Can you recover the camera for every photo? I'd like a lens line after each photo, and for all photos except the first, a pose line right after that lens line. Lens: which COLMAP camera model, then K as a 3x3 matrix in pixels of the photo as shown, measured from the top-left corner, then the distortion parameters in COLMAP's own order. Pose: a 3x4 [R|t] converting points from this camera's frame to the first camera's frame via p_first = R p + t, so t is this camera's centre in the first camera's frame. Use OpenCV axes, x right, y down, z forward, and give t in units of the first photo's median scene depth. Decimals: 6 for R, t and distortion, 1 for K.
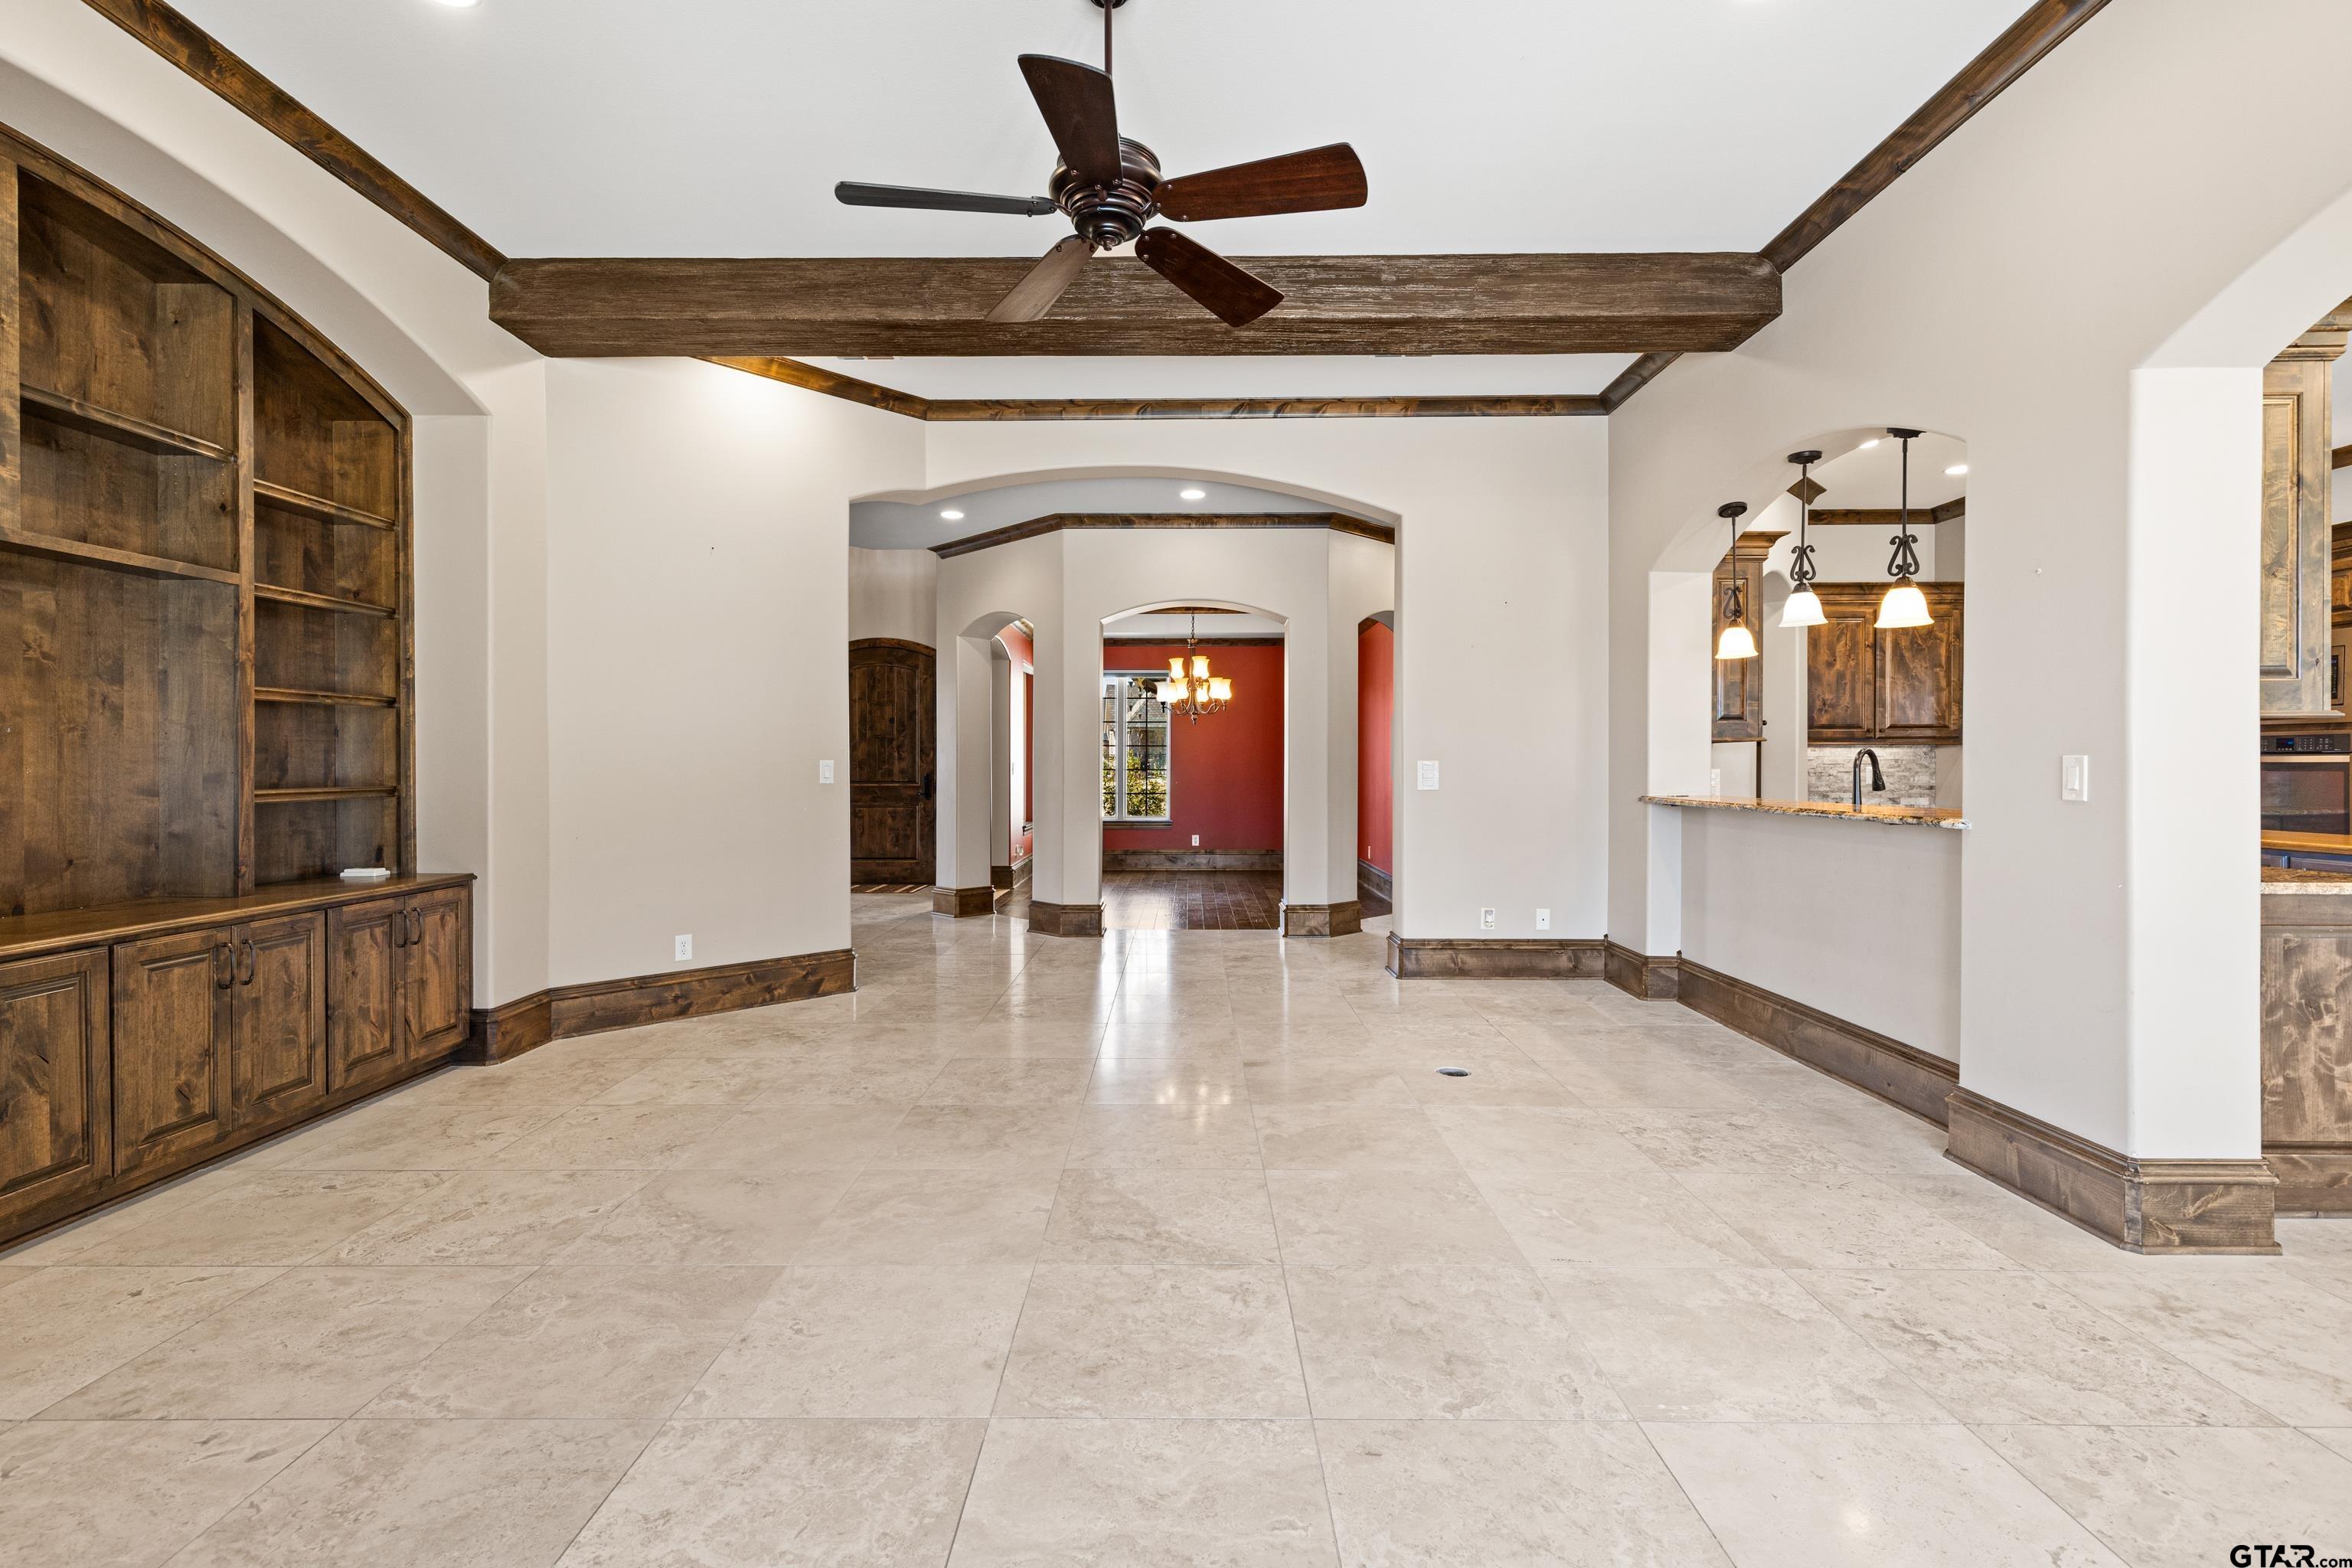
lens RADIAL K [[1059.6, 0, 1171.8], [0, 1059.6, 770.2], [0, 0, 1]] dist [0.008705, -0.001168]
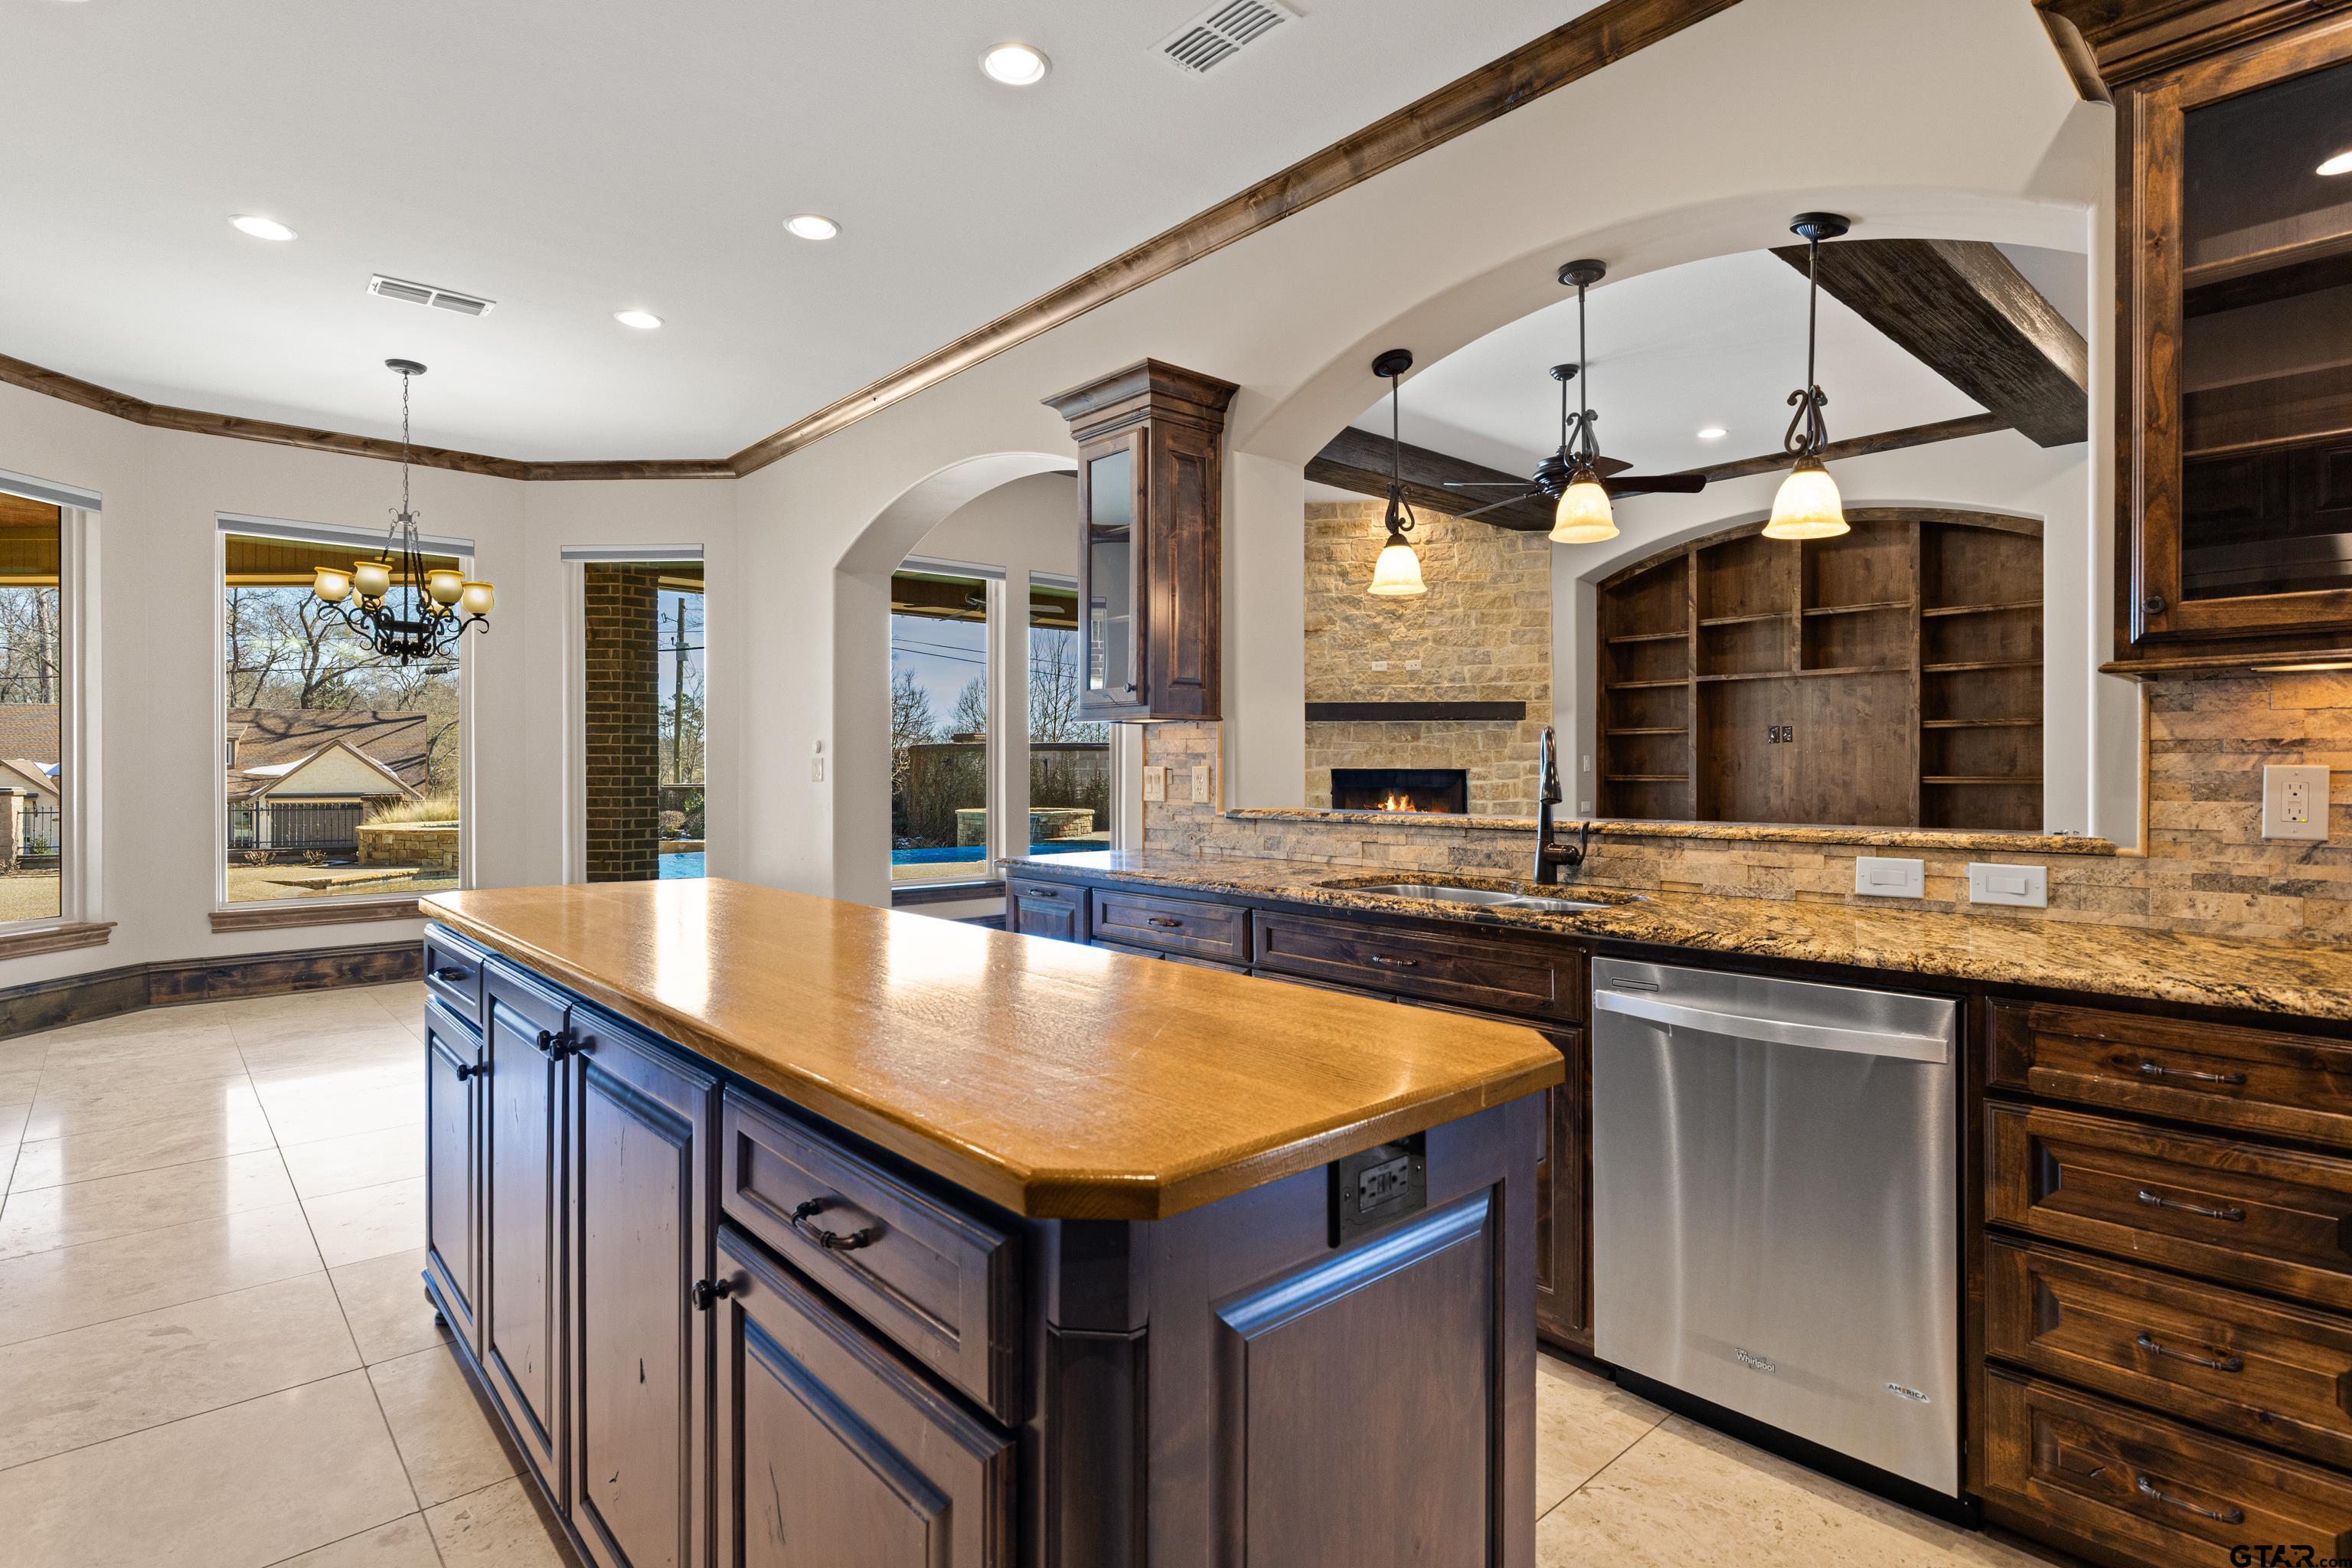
lens RADIAL K [[1160.3, 0, 1186.3], [0, 1160.3, 774.7], [0, 0, 1]] dist [-0.000929, -0.001064]
pose [[-0.735408, 0.004257, -0.677612, 1.490834], [-0.002952, 0.999951, 0.009486, 0.000671], [0.677619, 0.008977, -0.735359, 1.635626]]
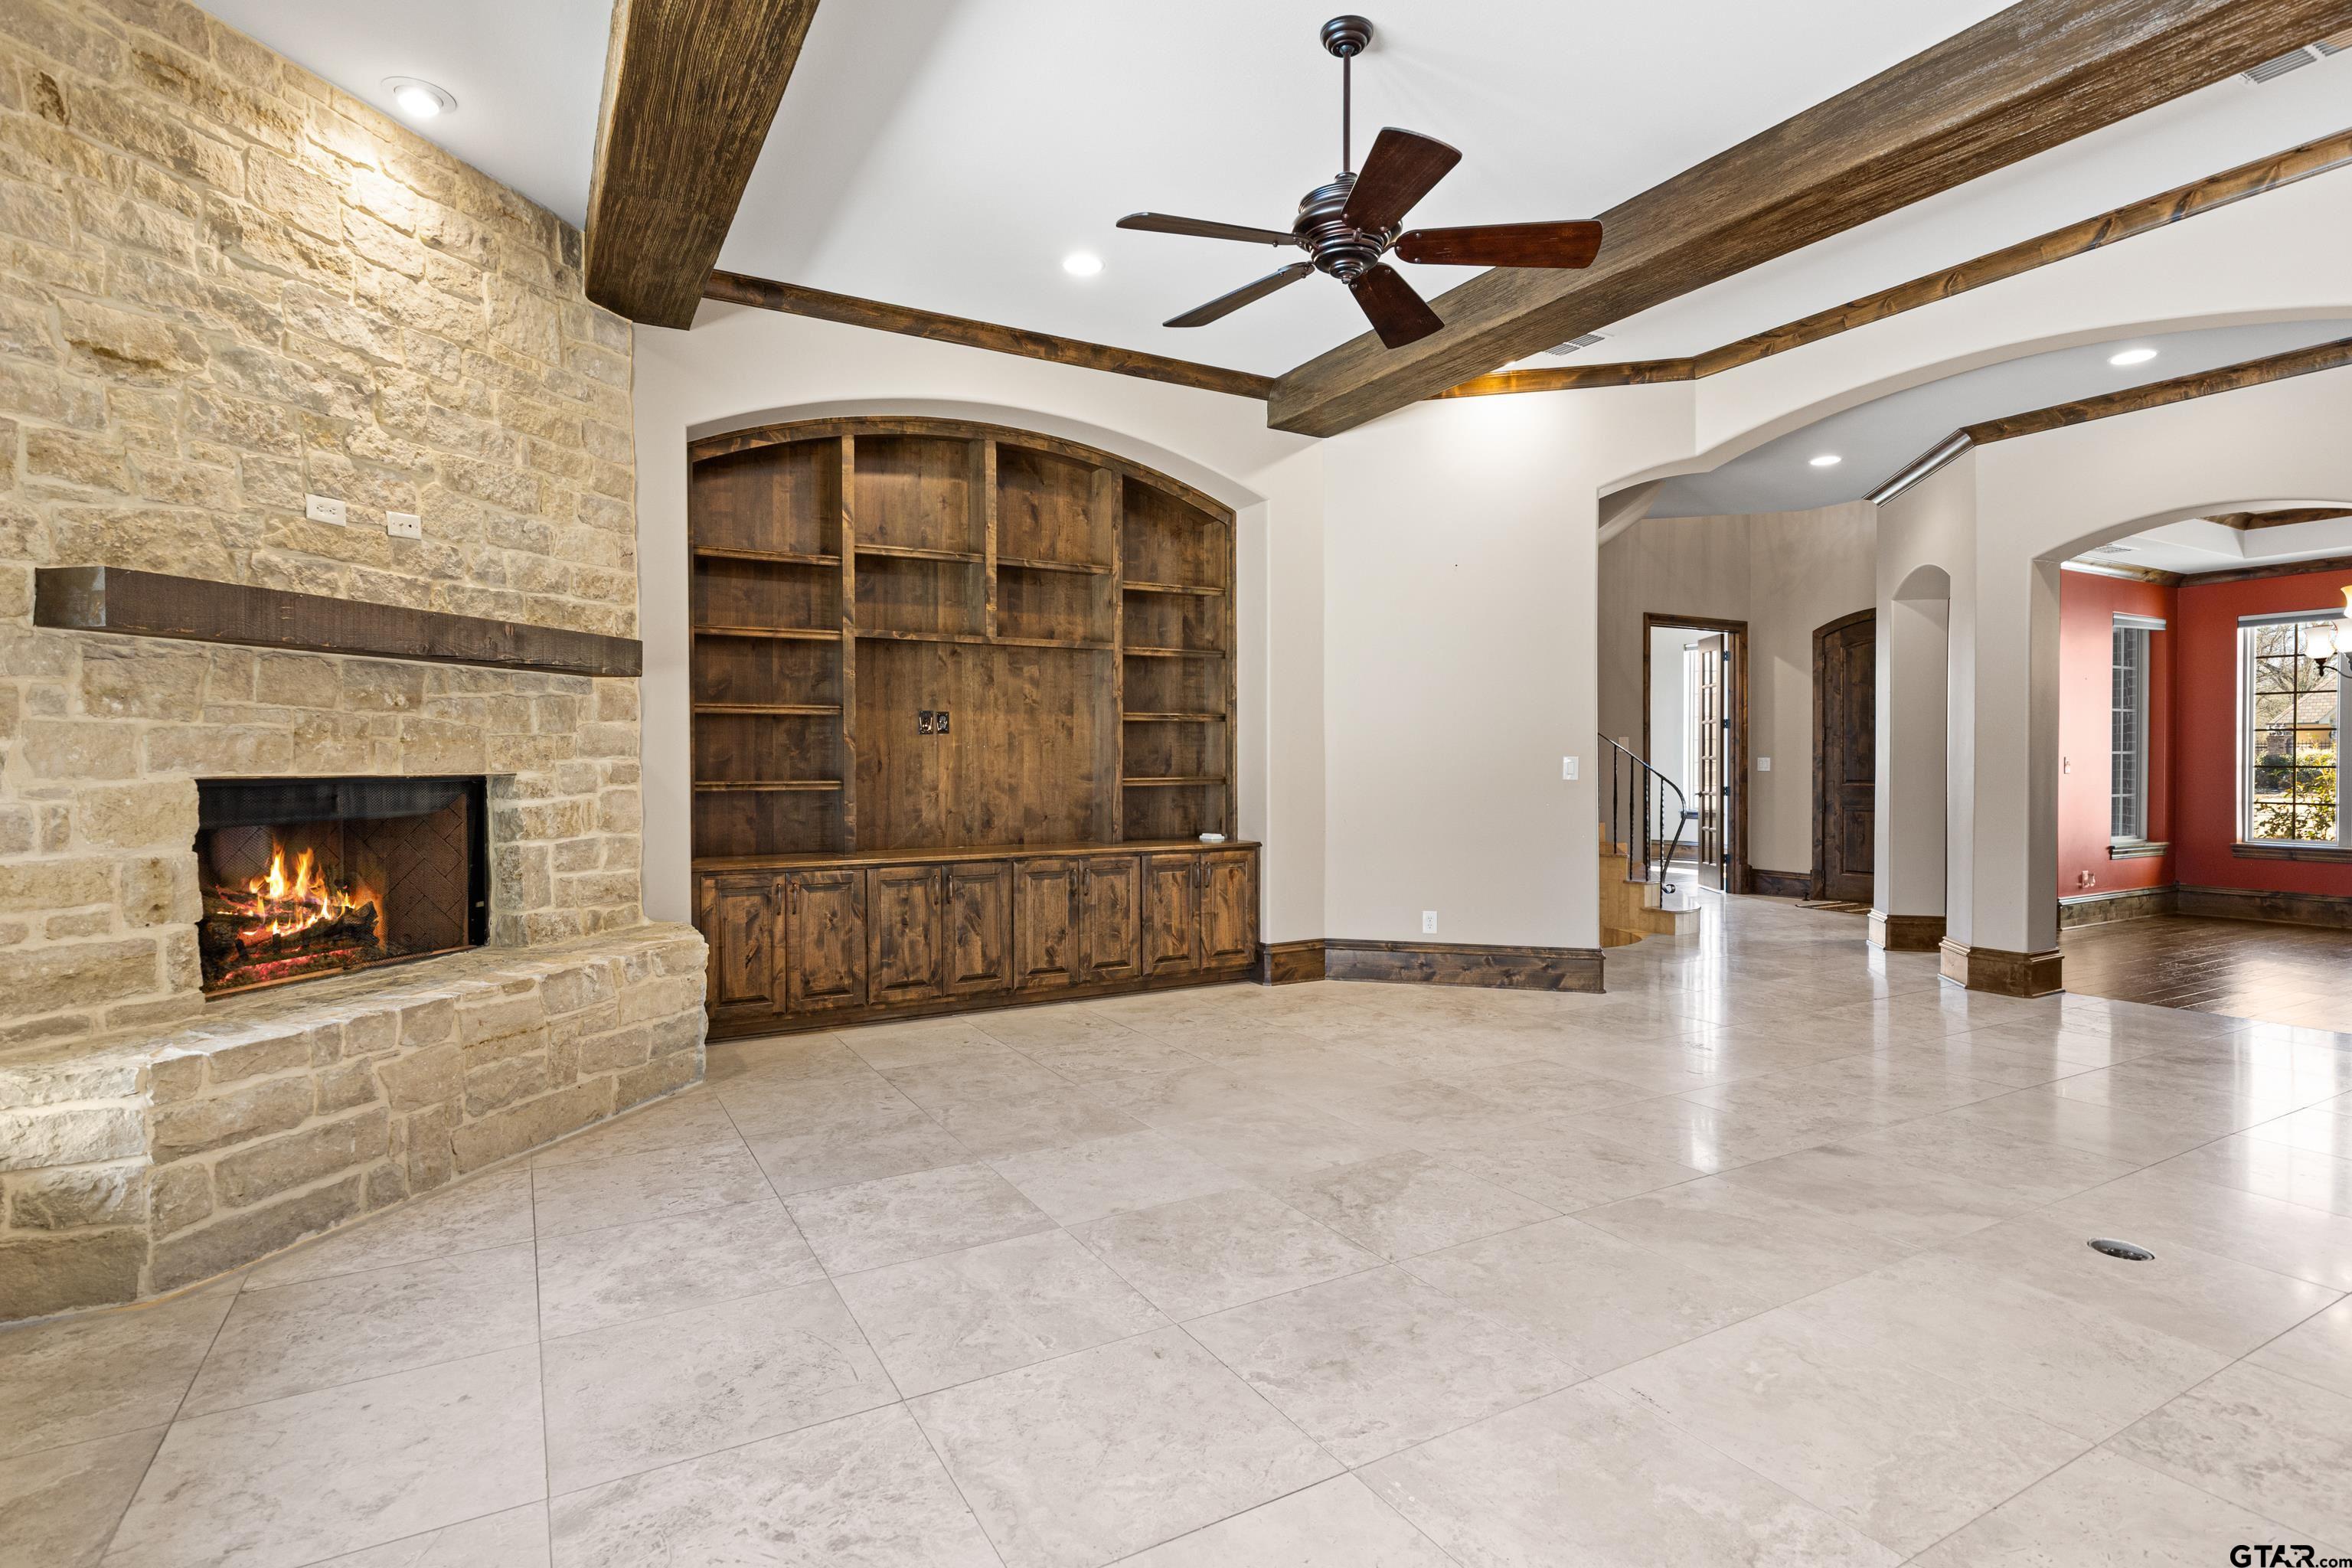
lens RADIAL K [[1160.3, 0, 1168.6], [0, 1160.3, 776.3], [0, 0, 1]] dist [-0.000929, -0.001064]
pose [[0.498892, 0.010662, -0.866598, 0.672925], [-0.002773, 0.999939, 0.010707, -0.002038], [0.866660, -0.002939, 0.498891, 0.197690]]
